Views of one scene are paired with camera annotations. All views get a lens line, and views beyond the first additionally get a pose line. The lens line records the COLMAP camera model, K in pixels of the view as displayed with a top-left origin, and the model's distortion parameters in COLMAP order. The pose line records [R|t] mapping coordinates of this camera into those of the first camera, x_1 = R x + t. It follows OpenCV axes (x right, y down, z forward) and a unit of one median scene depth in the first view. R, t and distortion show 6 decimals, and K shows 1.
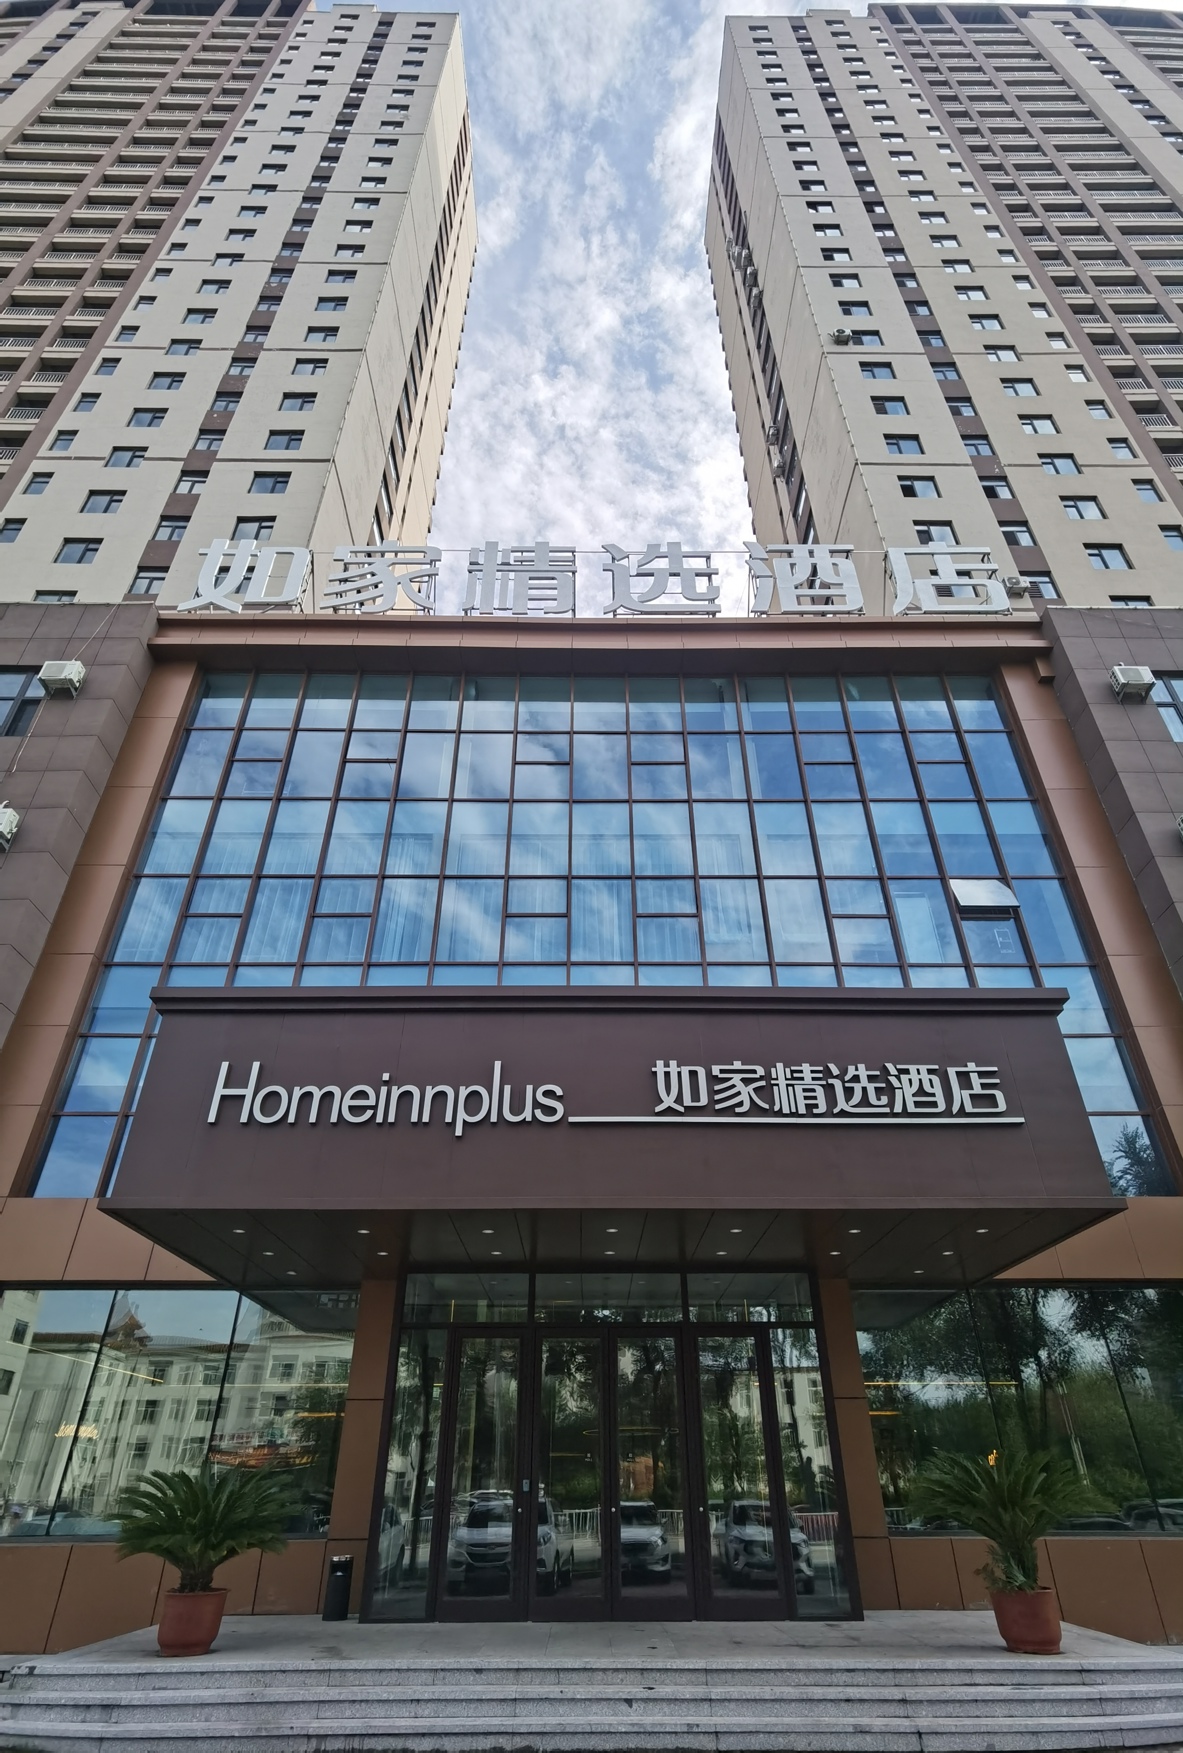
lens RADIAL K [[893.6, 0, 588.7], [0, 893.6, 888.9], [0, 0, 1]] dist [-0.007143, -0.000816]
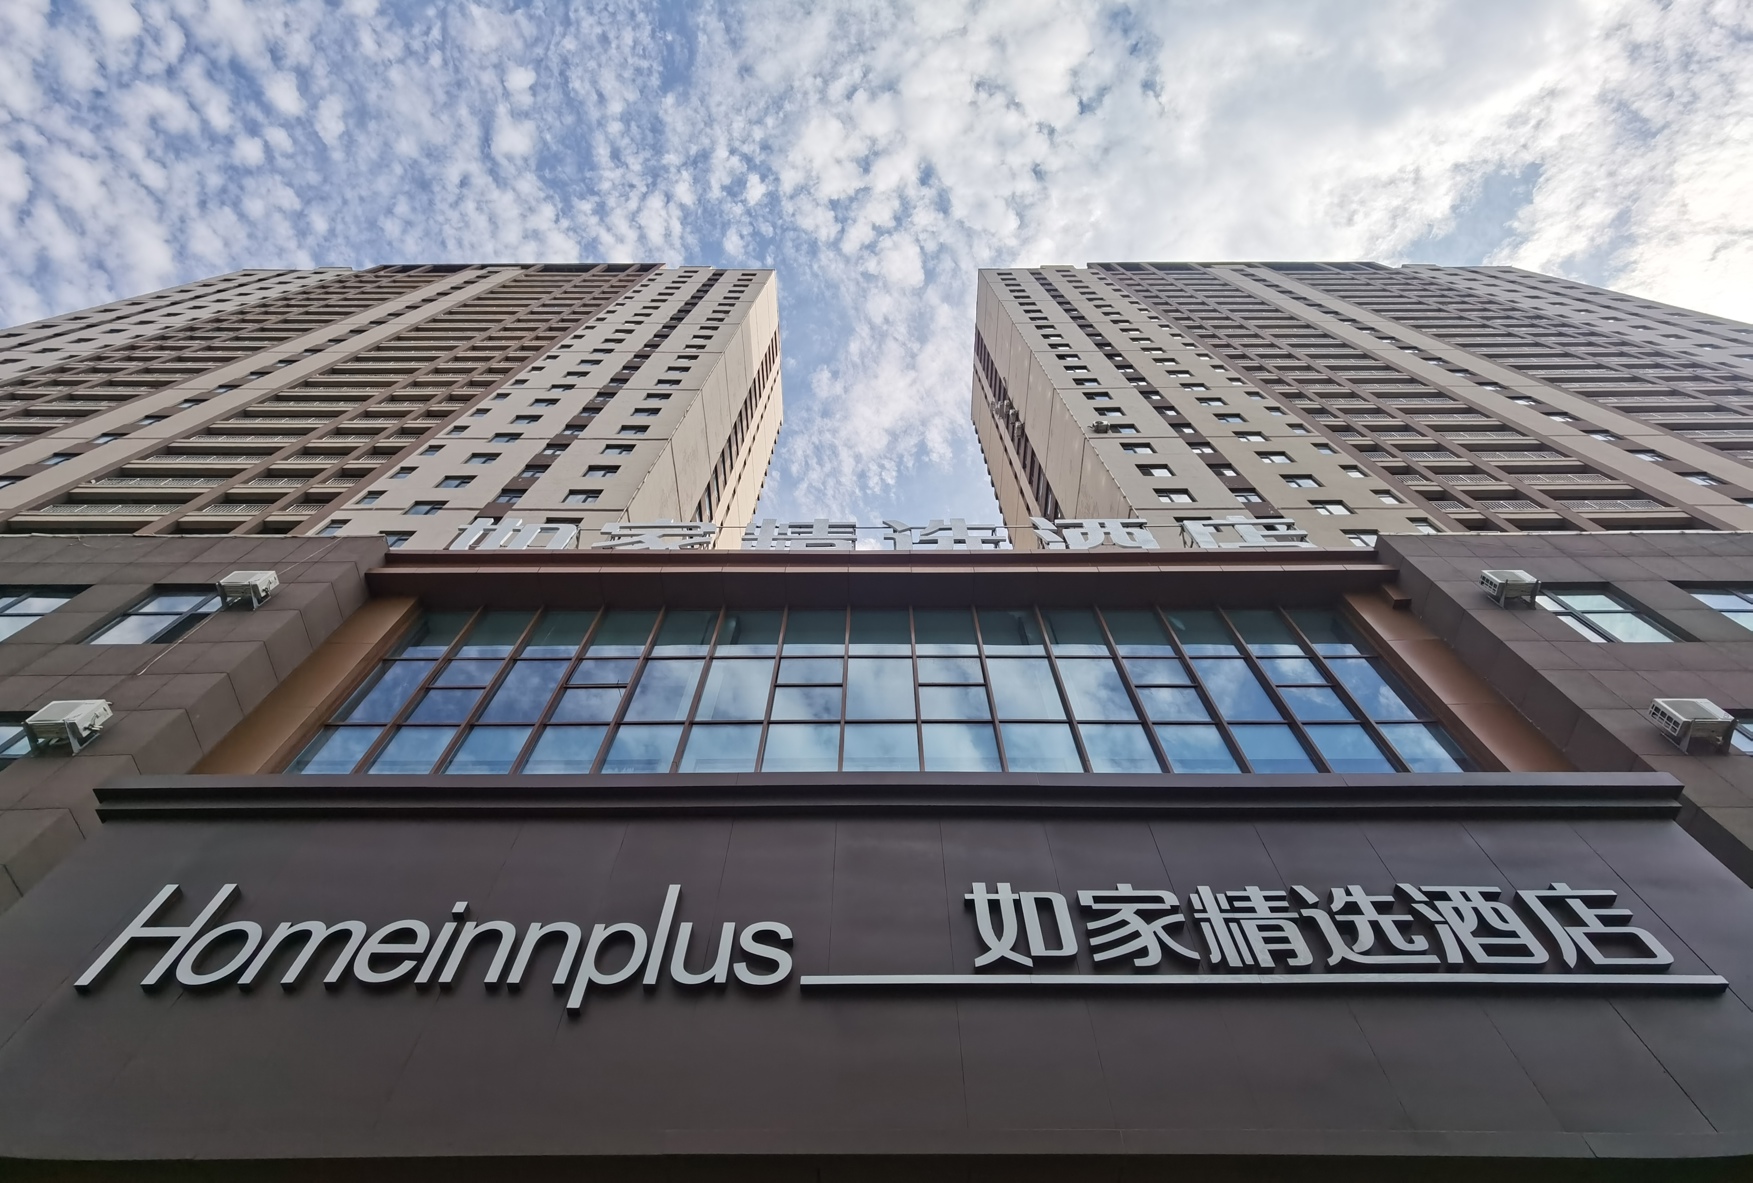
lens RADIAL K [[893.6, 0, 873.9], [0, 893.6, 578.8], [0, 0, 1]] dist [-0.007143, -0.000816]
pose [[0.999993, -0.002376, -0.002946, 0.019559], [0.000676, 0.877947, -0.478758, 0.294577], [0.003724, 0.478753, 0.877942, 0.449582]]
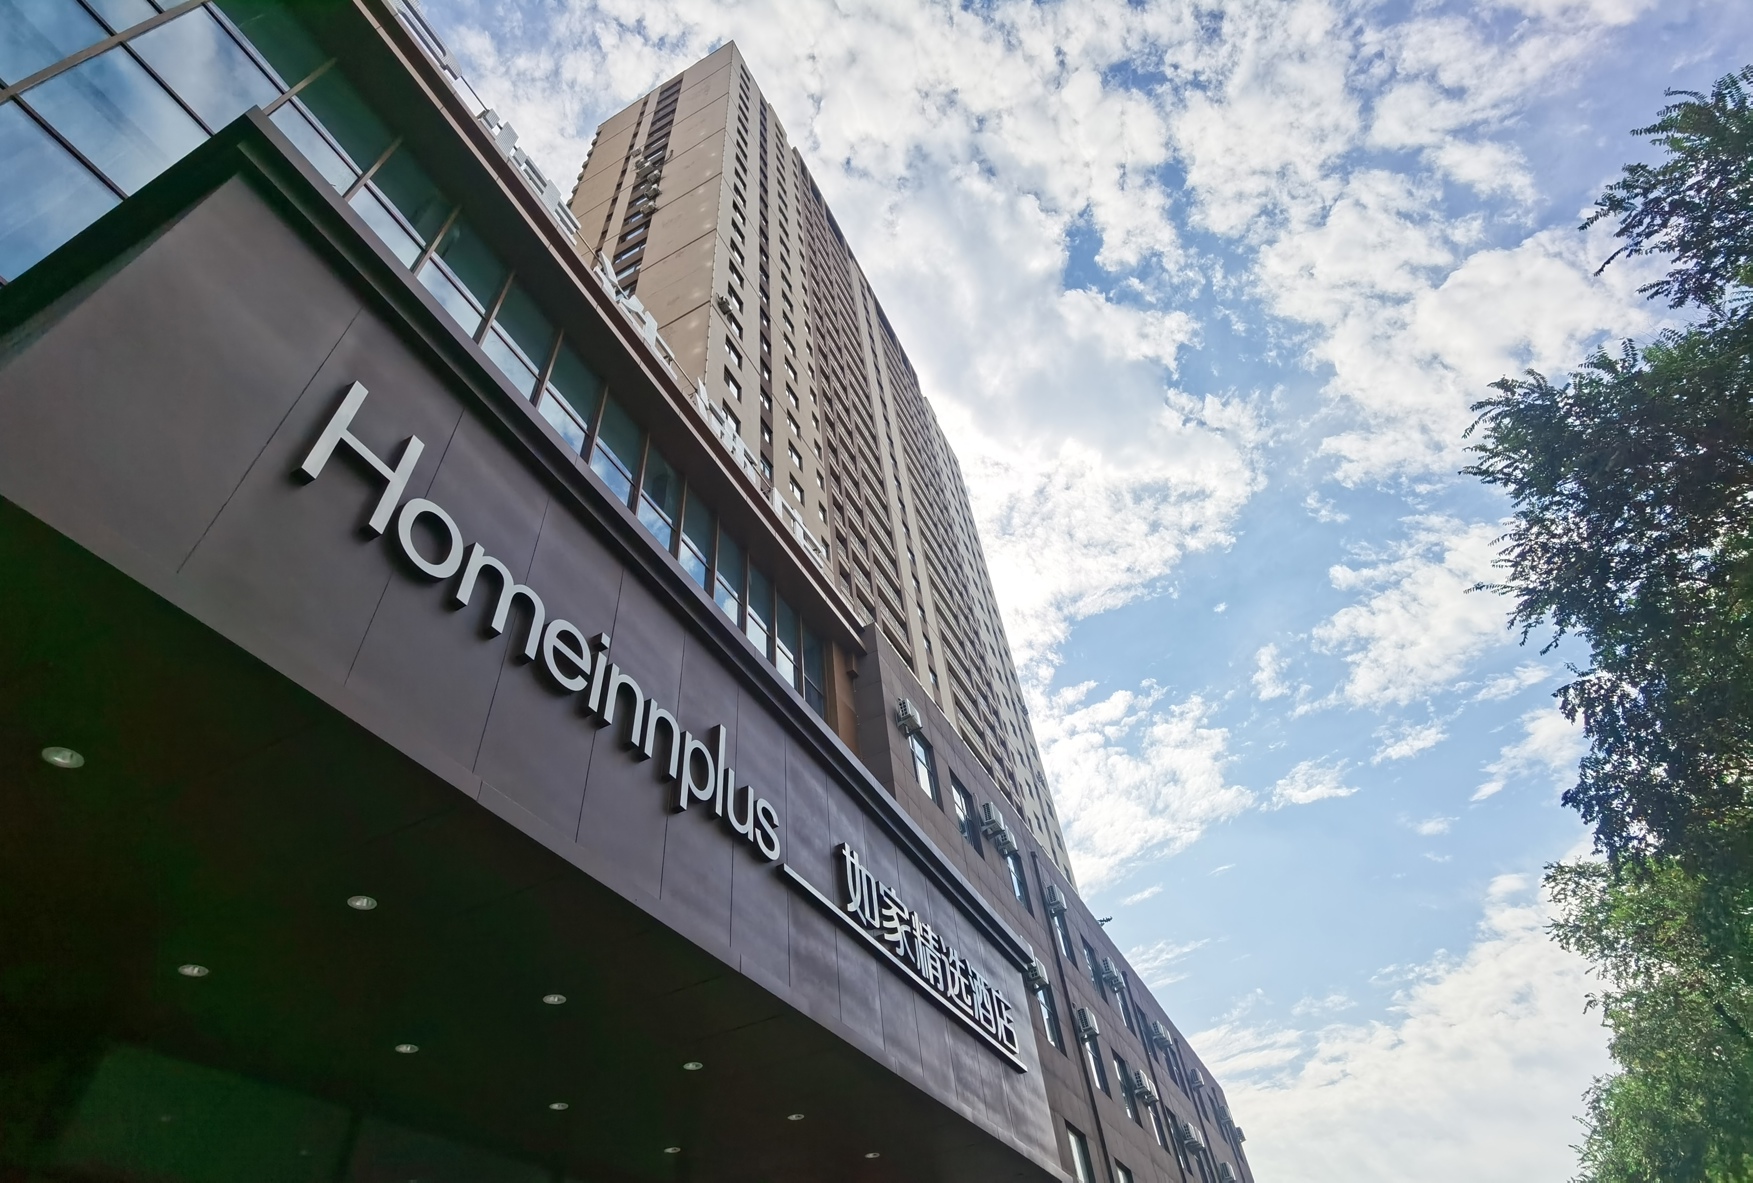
lens RADIAL K [[893.6, 0, 886.3], [0, 893.6, 587.8], [0, 0, 1]] dist [-0.007143, -0.000816]
pose [[0.432565, 0.626378, 0.648490, -0.511187], [-0.419012, 0.776533, -0.470560, 0.364098], [-0.798321, -0.068177, 0.598360, 0.571899]]
